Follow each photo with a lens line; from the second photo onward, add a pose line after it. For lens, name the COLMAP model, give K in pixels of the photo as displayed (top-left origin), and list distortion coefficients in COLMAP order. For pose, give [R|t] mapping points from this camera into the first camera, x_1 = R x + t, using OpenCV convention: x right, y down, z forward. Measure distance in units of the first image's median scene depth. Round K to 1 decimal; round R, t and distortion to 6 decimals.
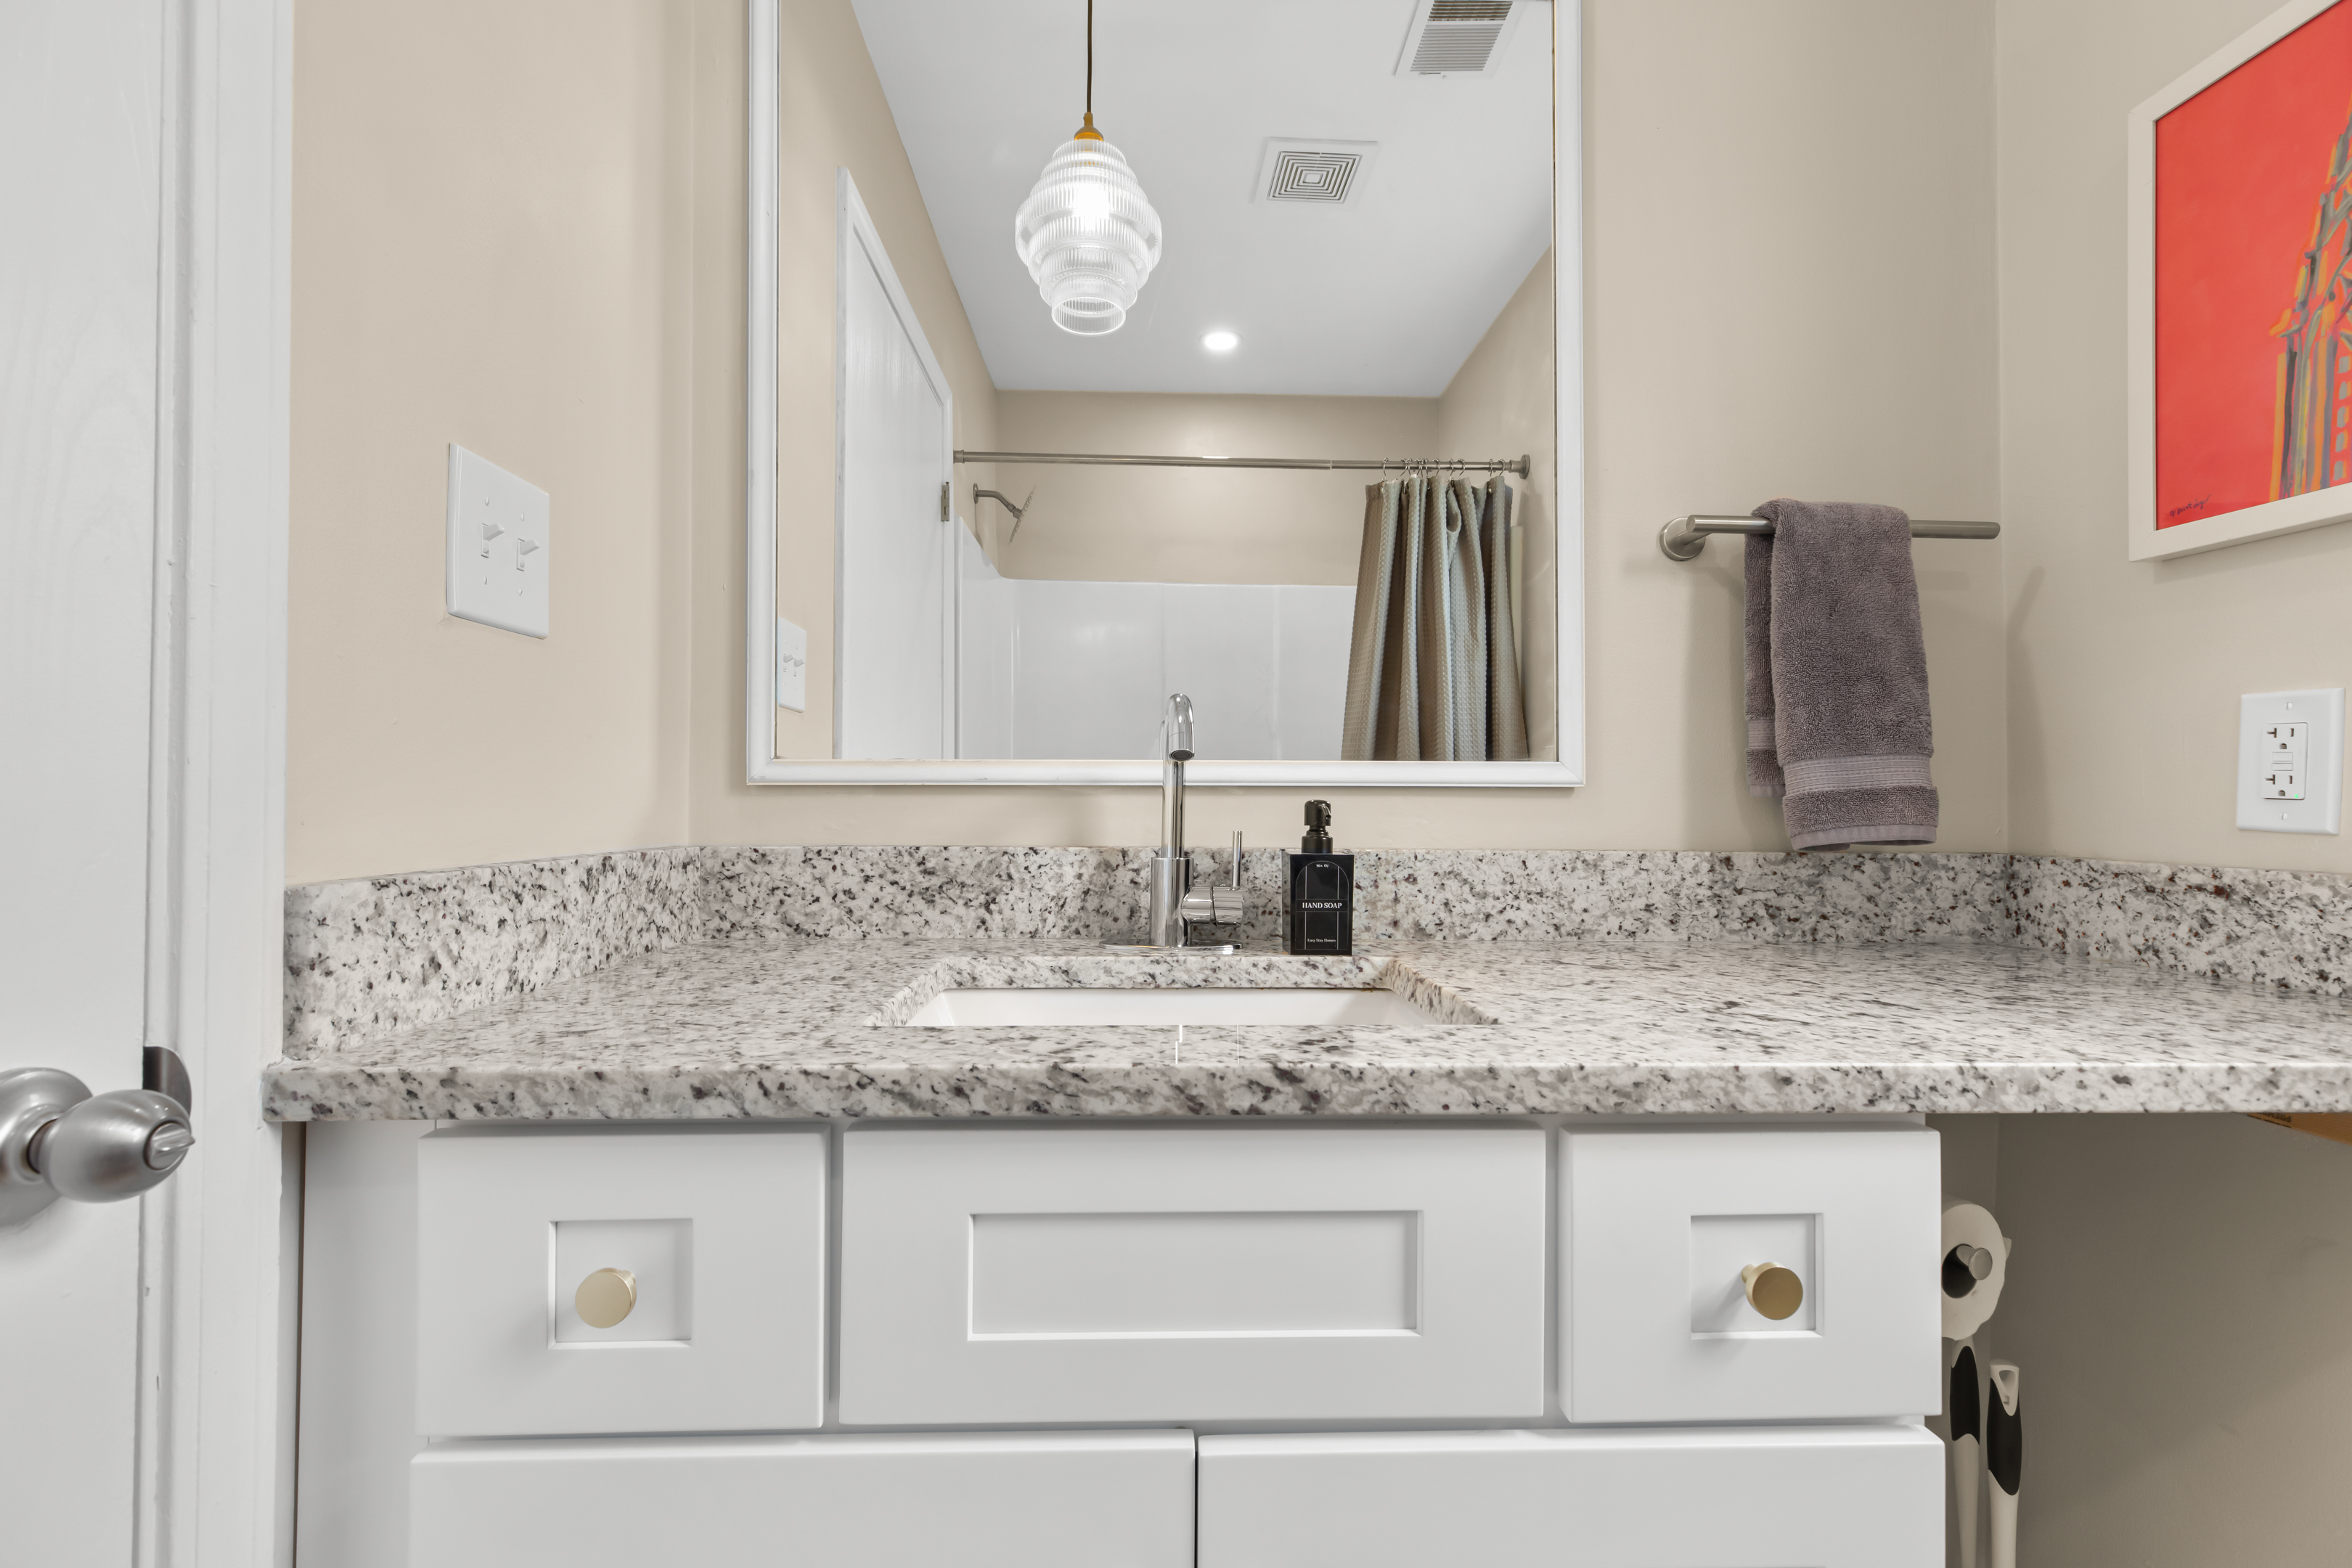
lens RADIAL K [[1049.0, 0, 1176.0], [0, 1049.0, 784.0], [0, 0, 1]] dist [0.008191, -0.000351]
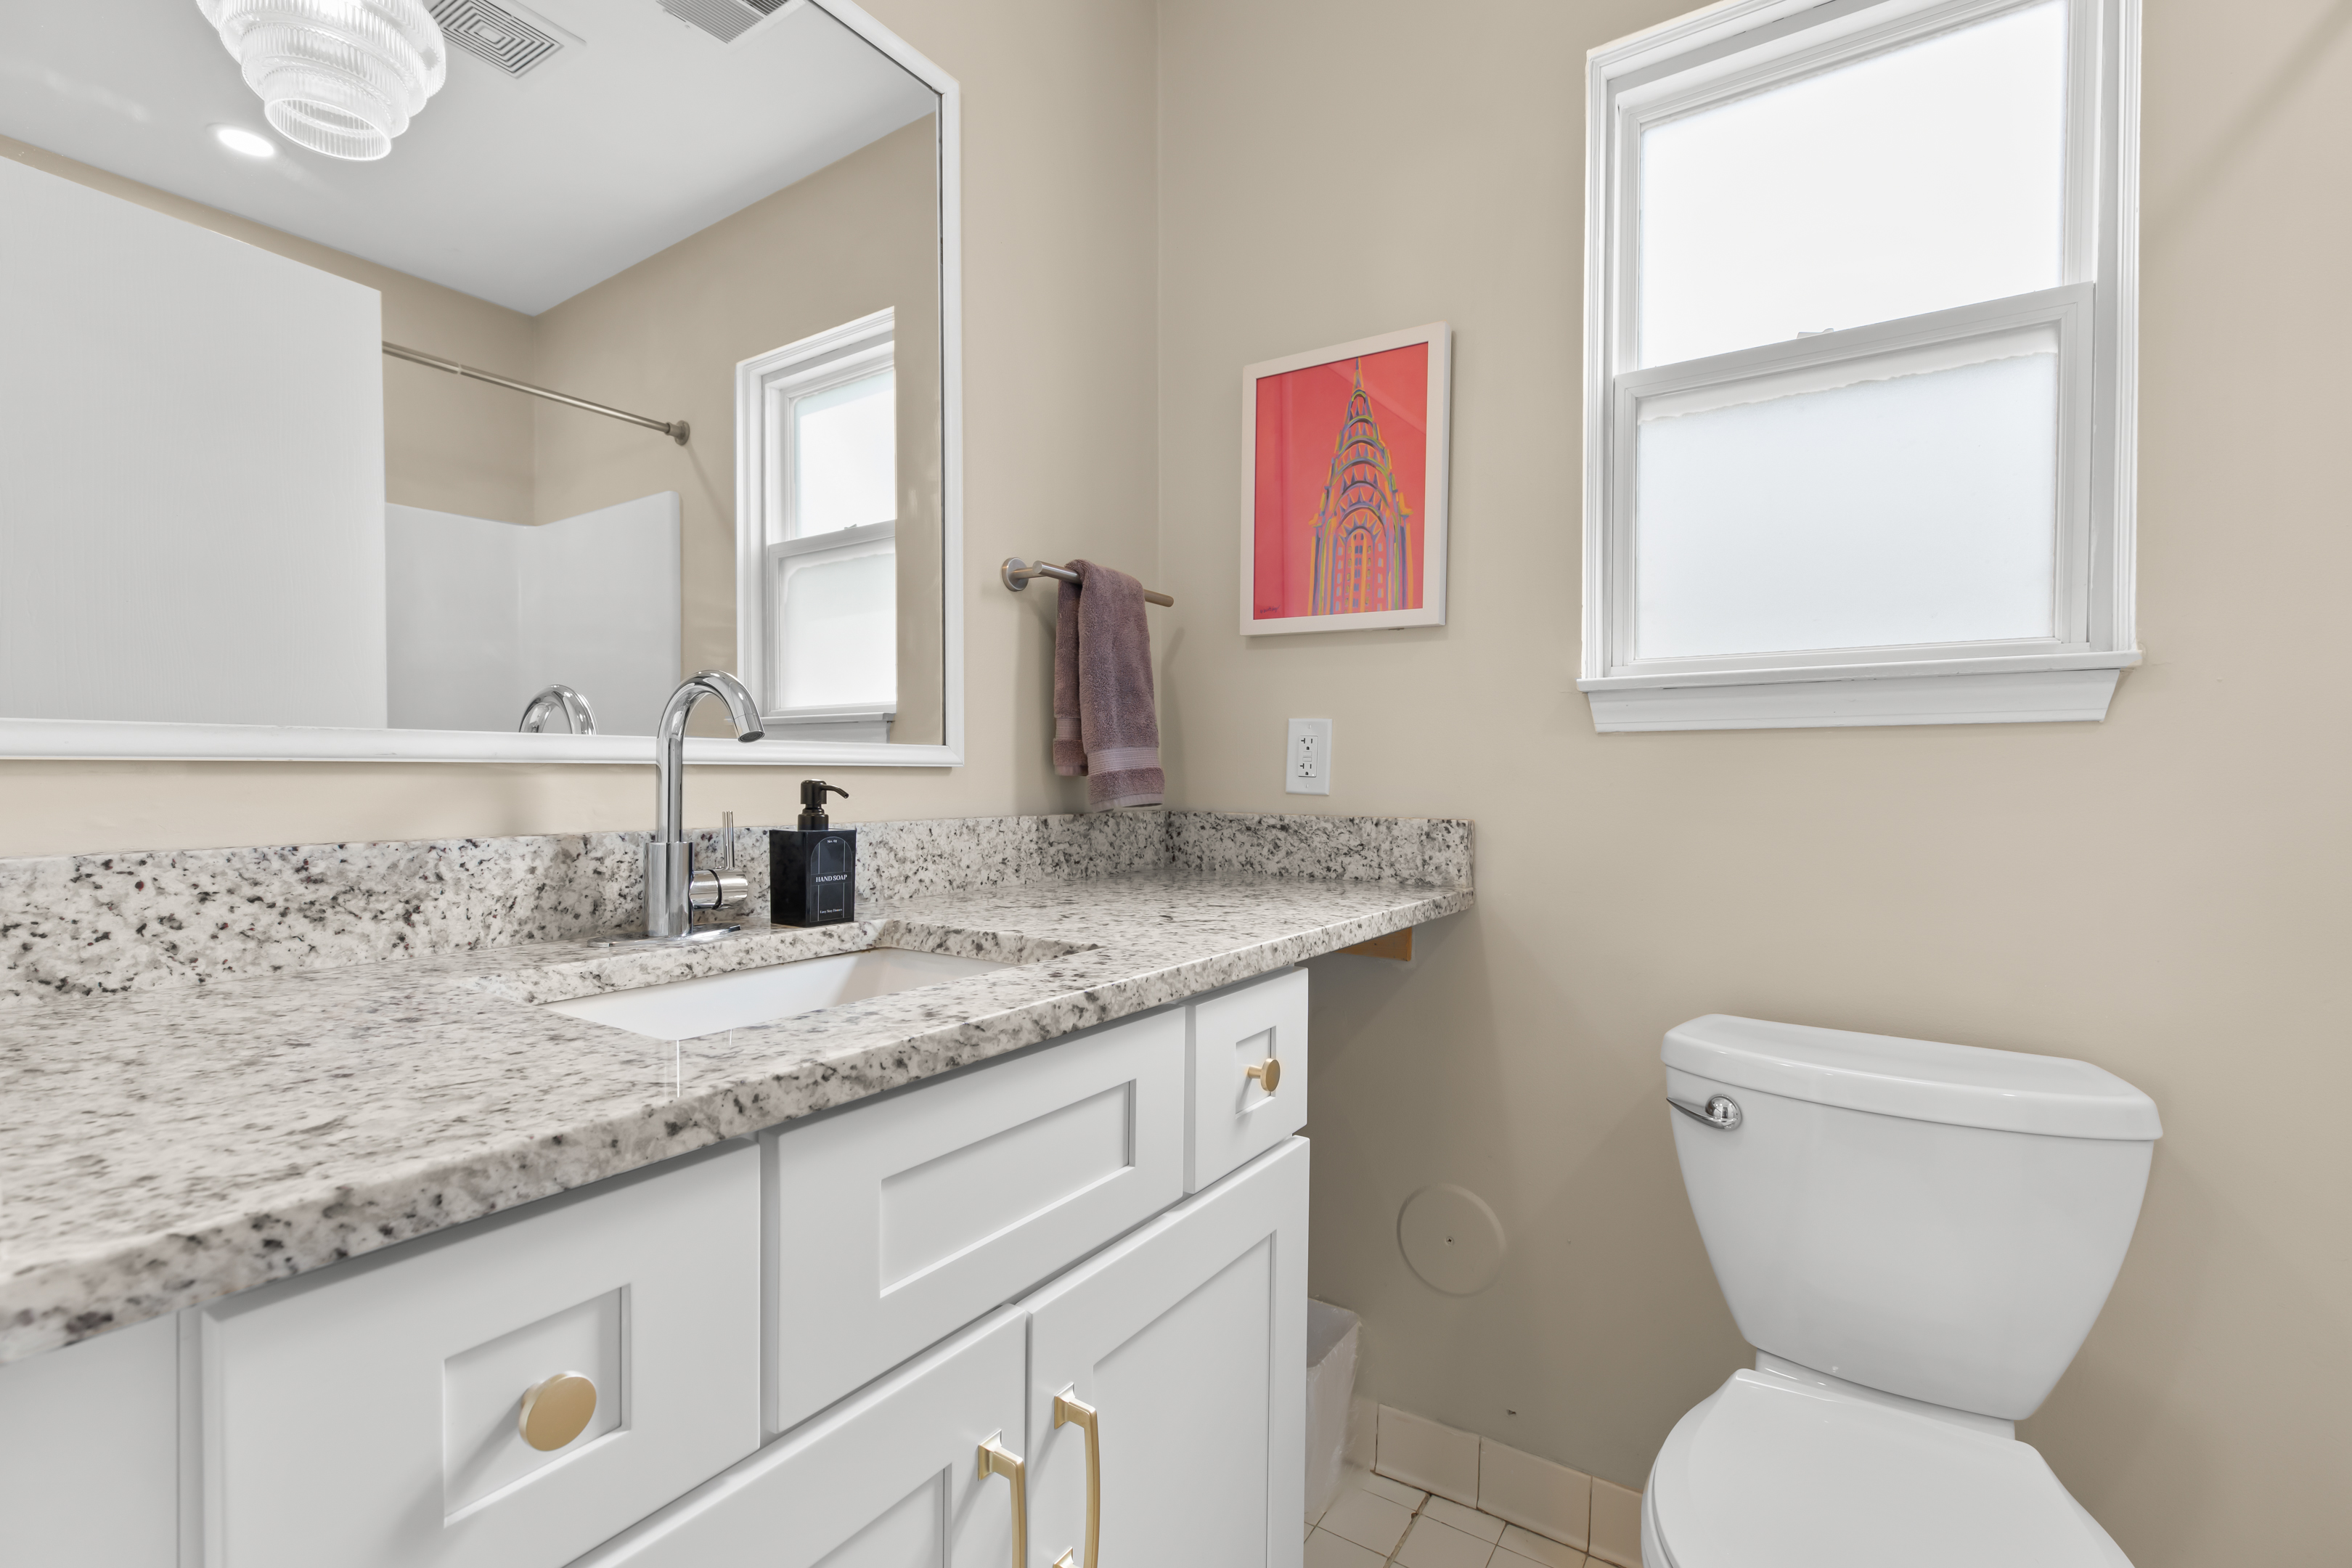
lens RADIAL K [[1049.0, 0, 1176.0], [0, 1049.0, 784.0], [0, 0, 1]] dist [0.008191, -0.000351]
pose [[0.591725, -0.009899, 0.806079, -0.515872], [-0.017245, 0.999540, 0.024934, -0.013372], [-0.805956, -0.028655, 0.591282, 0.084277]]
